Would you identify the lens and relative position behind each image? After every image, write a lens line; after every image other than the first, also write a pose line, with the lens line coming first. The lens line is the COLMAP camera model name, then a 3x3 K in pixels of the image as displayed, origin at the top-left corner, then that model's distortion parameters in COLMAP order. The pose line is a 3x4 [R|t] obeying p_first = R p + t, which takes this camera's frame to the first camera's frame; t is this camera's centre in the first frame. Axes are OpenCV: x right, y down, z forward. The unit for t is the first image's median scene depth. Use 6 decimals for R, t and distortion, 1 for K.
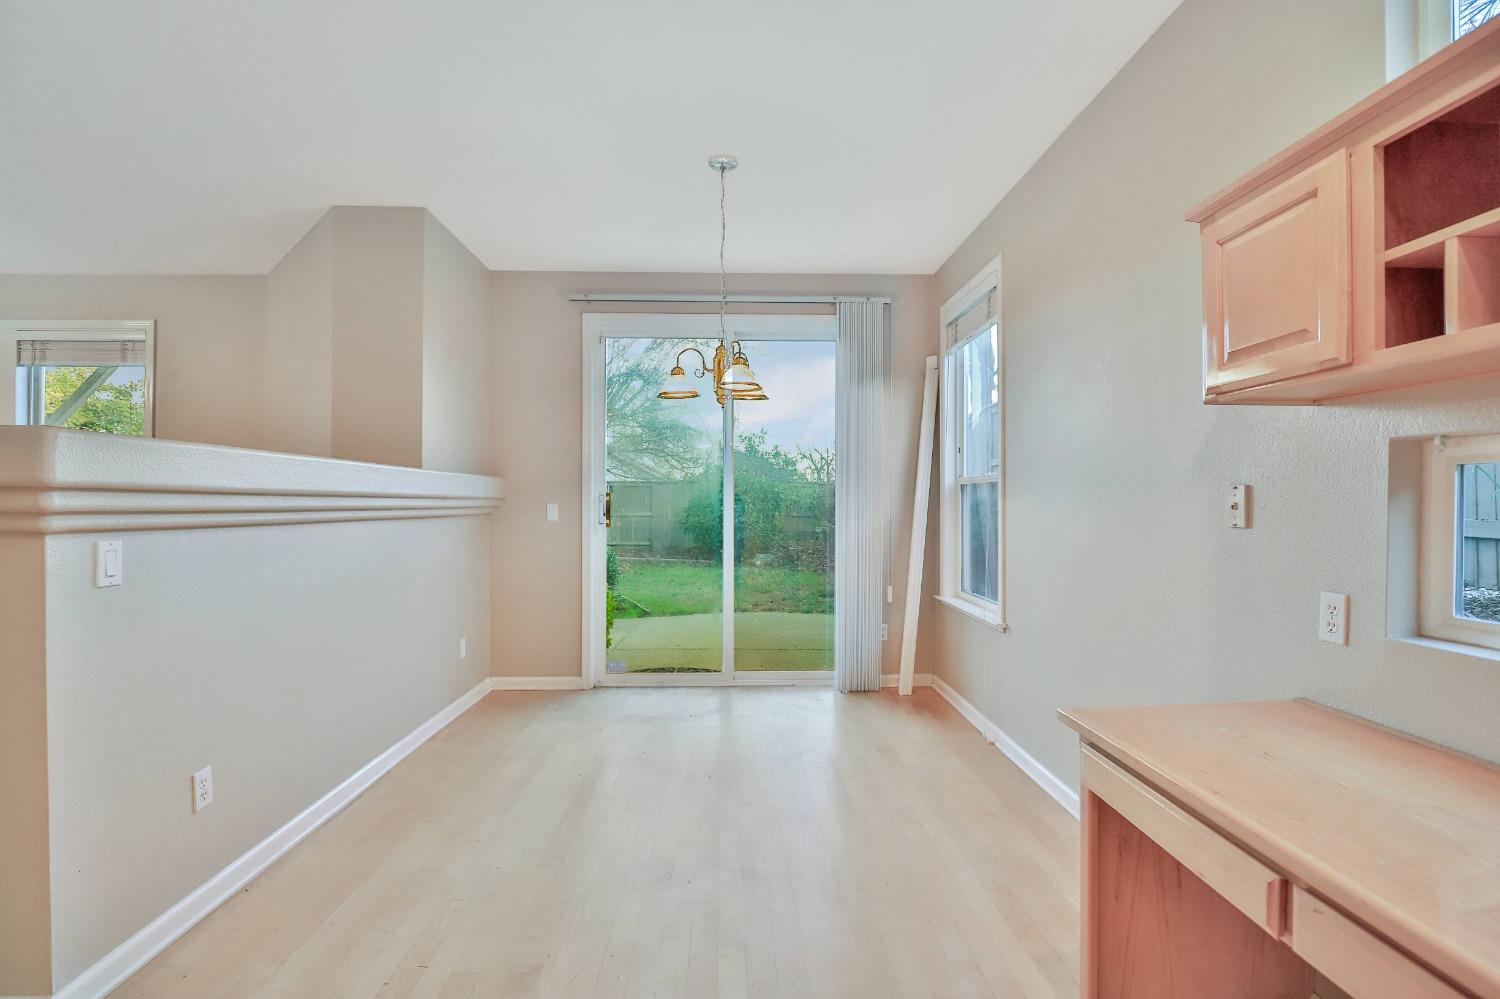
lens RADIAL K [[680.3, 0, 748.1], [0, 680.3, 502.2], [0, 0, 1]] dist [-0.028835, 0.000472]
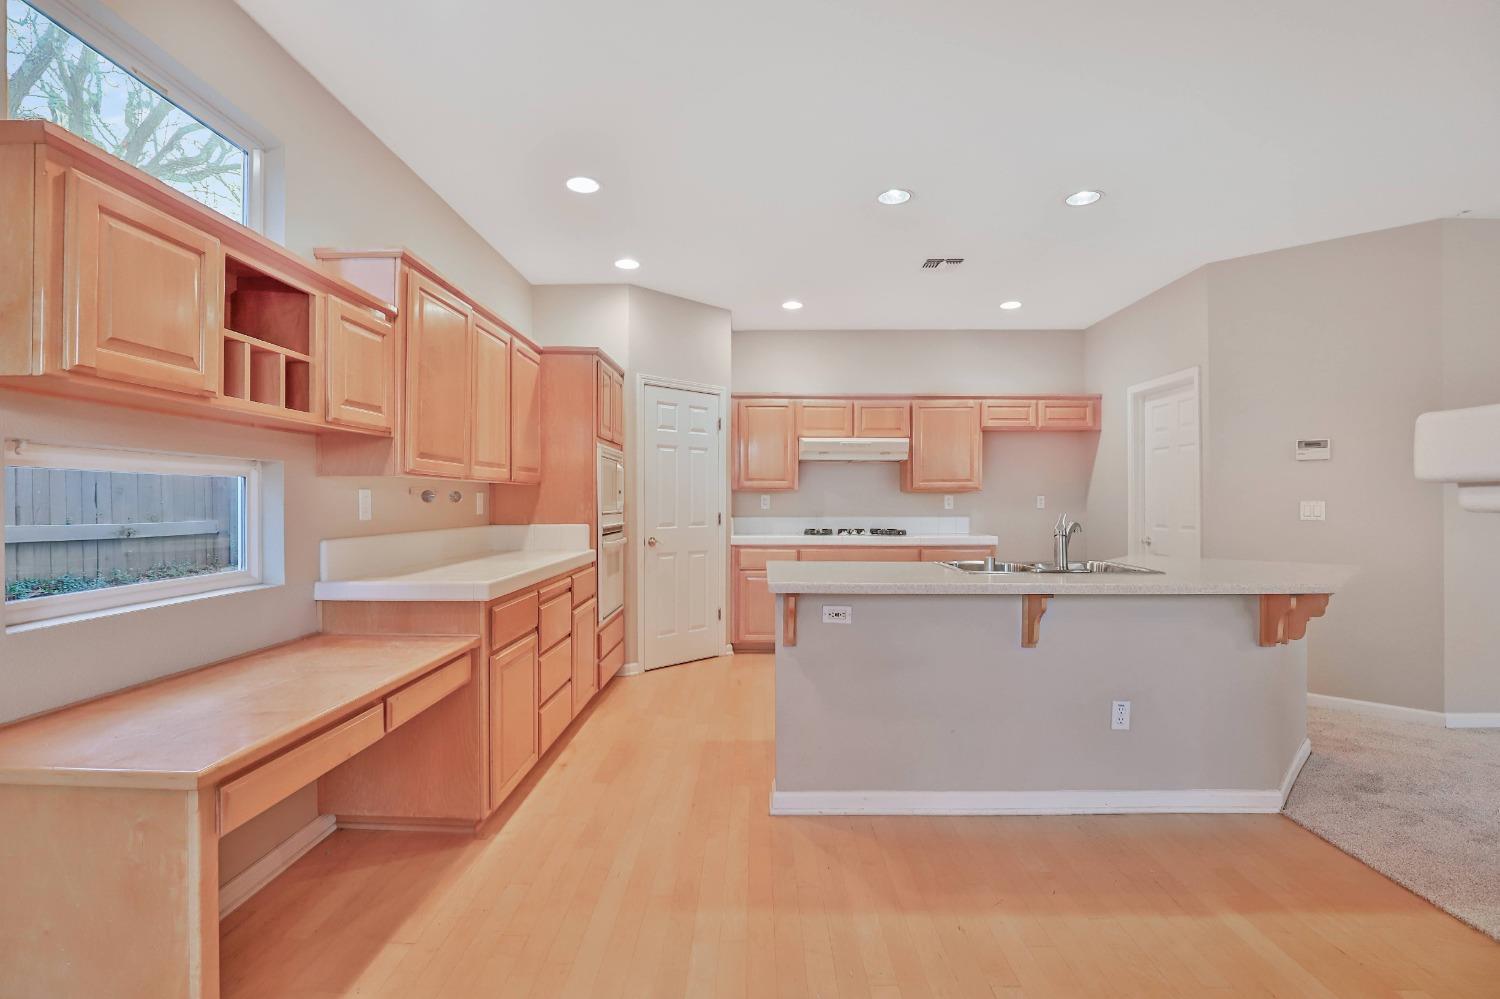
lens RADIAL K [[692.2, 0, 744.3], [0, 692.2, 508.1], [0, 0, 1]] dist [-0.027961, 0.000644]
pose [[-0.999153, -0.003870, 0.040975, -0.169499], [-0.003583, 0.999969, 0.007079, 0.005116], [-0.041001, 0.006927, -0.999135, 1.623859]]
